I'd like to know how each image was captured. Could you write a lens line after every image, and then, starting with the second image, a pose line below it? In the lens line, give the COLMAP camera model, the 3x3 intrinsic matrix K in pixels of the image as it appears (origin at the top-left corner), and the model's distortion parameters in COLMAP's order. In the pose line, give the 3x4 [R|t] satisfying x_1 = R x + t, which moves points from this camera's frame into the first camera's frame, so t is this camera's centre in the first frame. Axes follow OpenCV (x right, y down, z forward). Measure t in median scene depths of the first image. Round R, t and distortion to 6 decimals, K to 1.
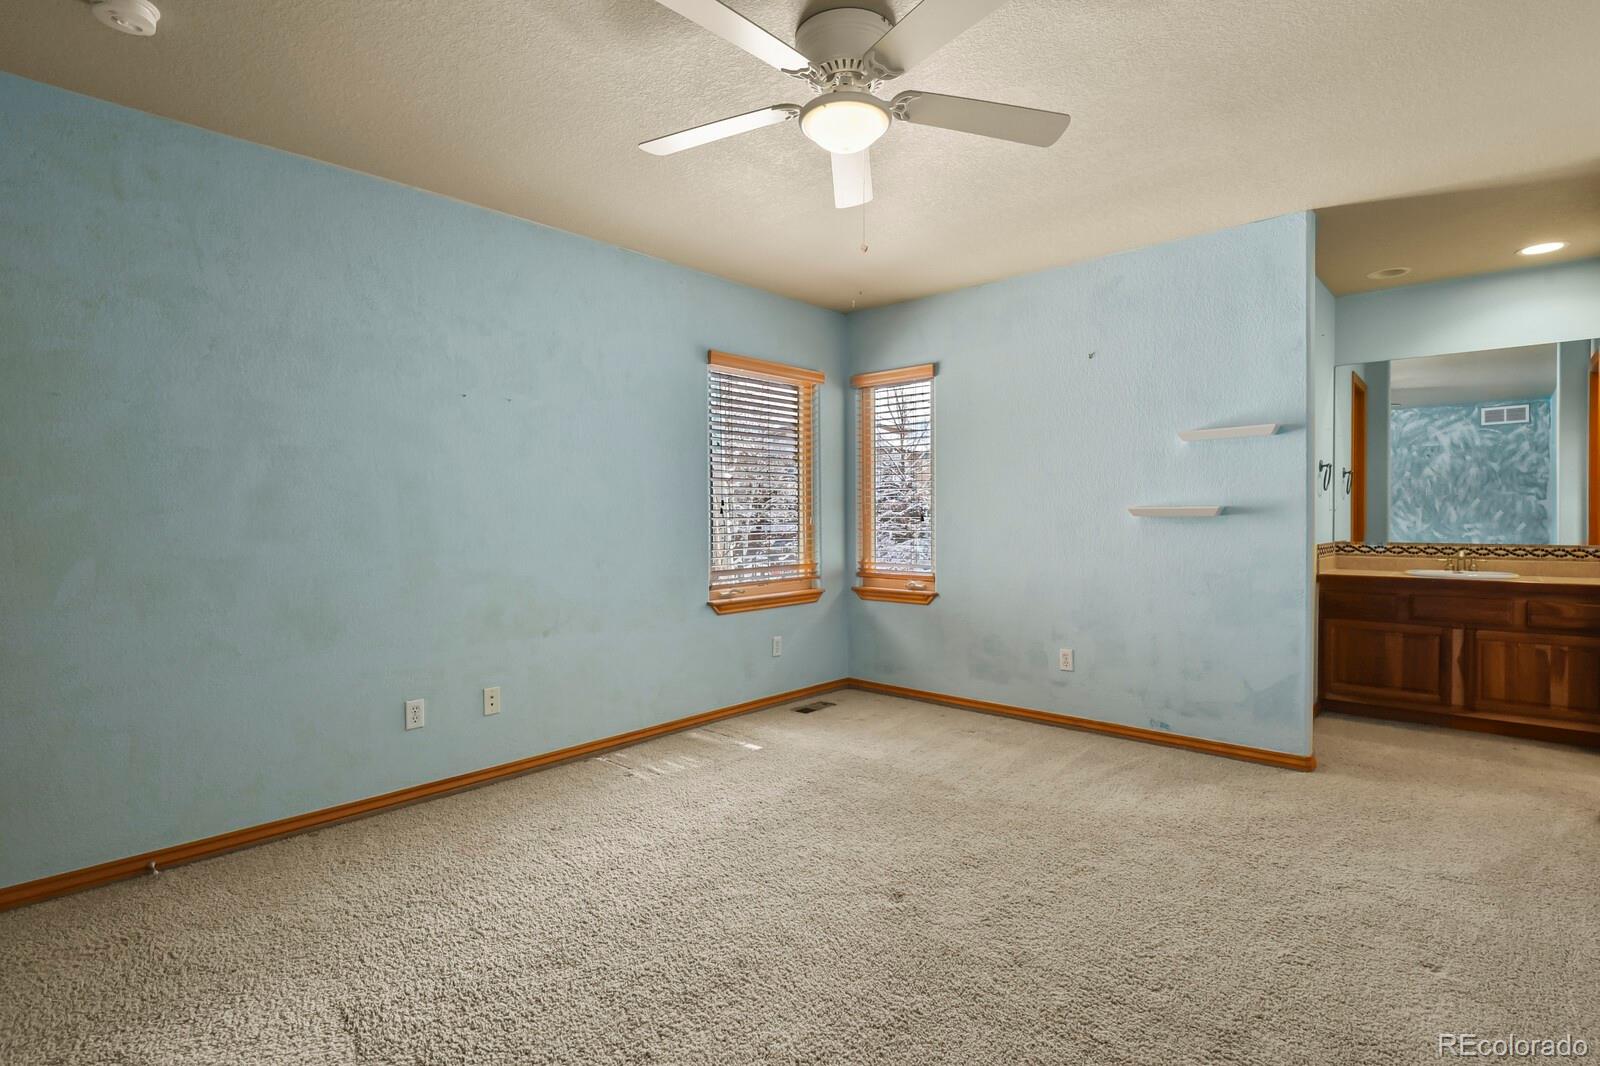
lens RADIAL K [[776.2, 0, 808.7], [0, 776.2, 528.6], [0, 0, 1]] dist [-0.004153, -0.000342]
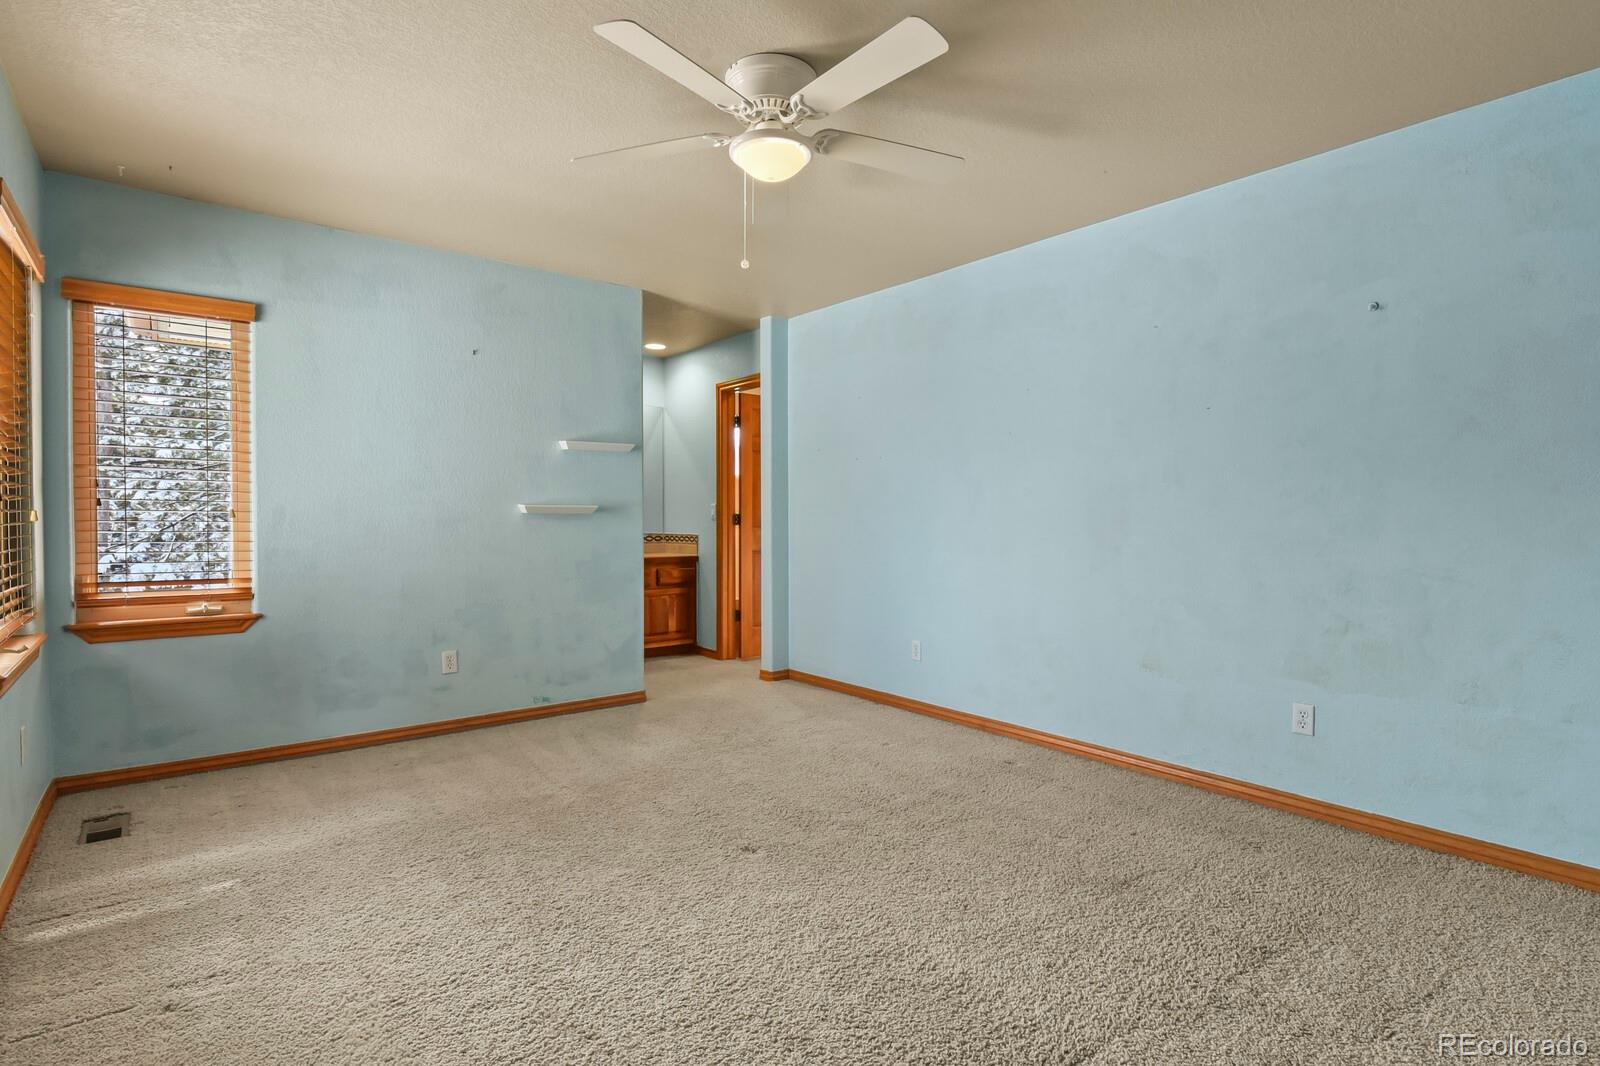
lens RADIAL K [[776.2, 0, 808.7], [0, 776.2, 528.8], [0, 0, 1]] dist [-0.004153, -0.000342]
pose [[0.155989, -0.010431, 0.987704, -0.449980], [0.009102, 0.999917, 0.009122, -0.000181], [-0.987717, 0.007568, 0.156071, 0.338500]]
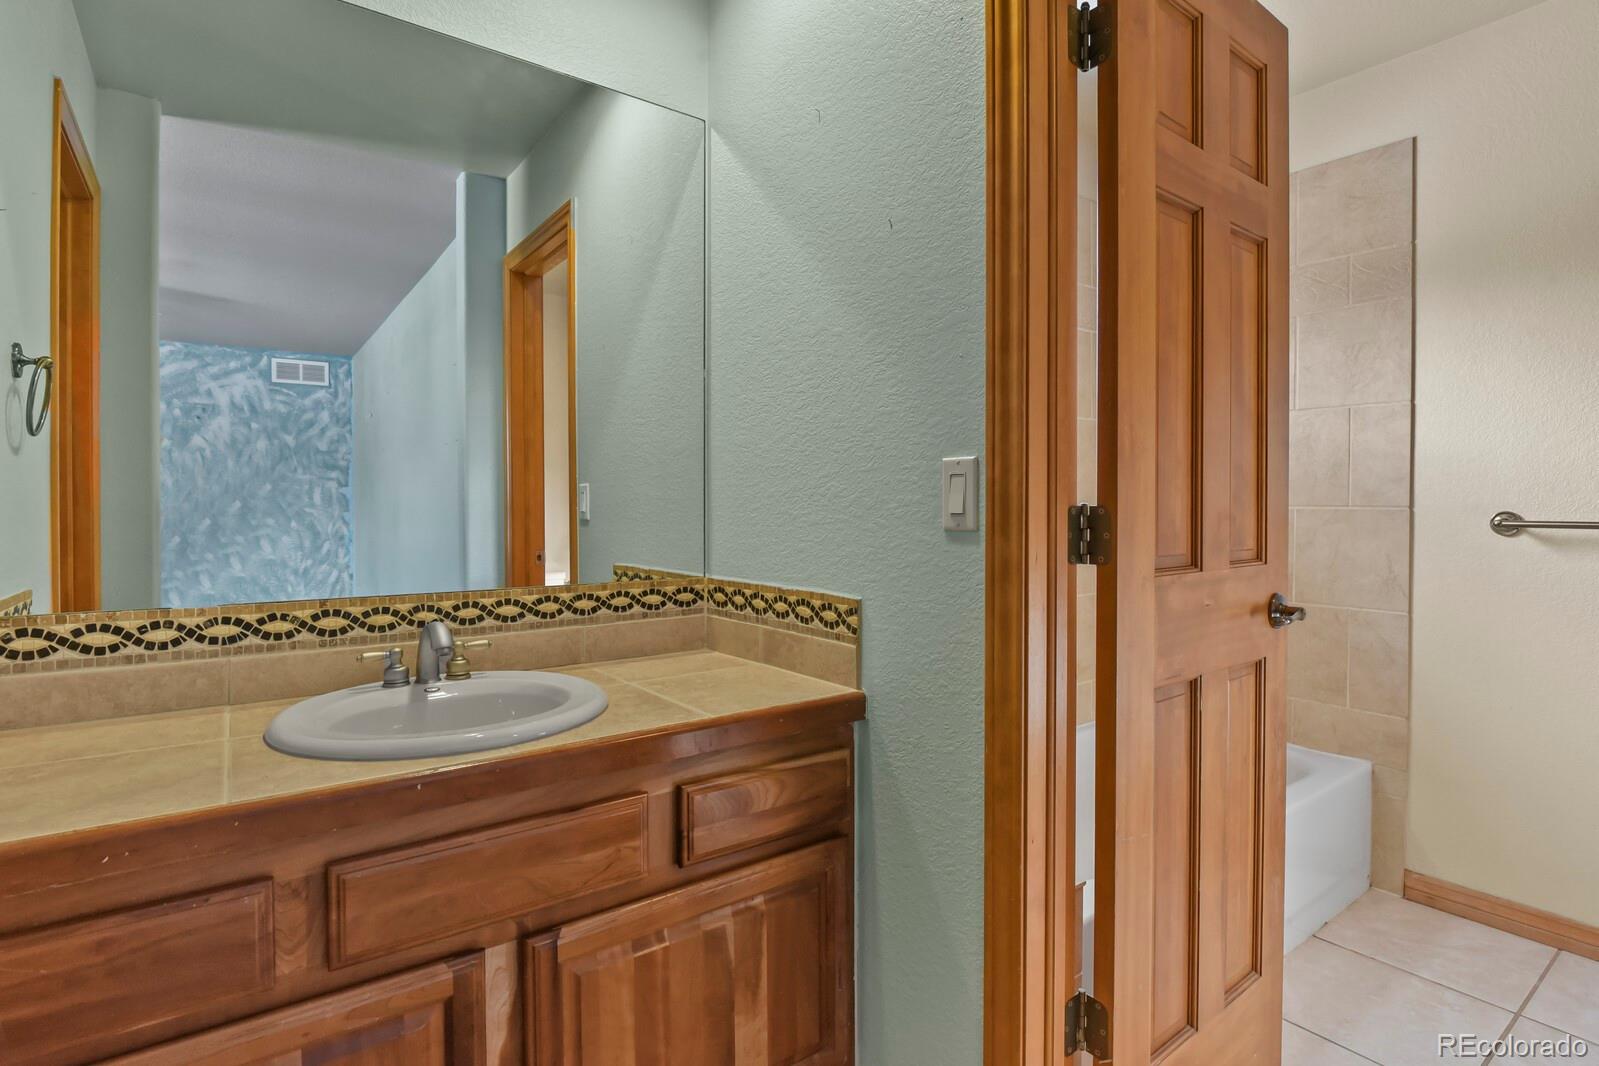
lens RADIAL K [[775.7, 0, 812.9], [0, 775.7, 510.1], [0, 0, 1]] dist [-0.004153, -0.000342]
pose [[0.196639, -0.003578, 0.980469, 0.481188], [0.014891, 0.999889, 0.000662, -0.013204], [-0.980363, 0.014470, 0.196671, 0.671800]]
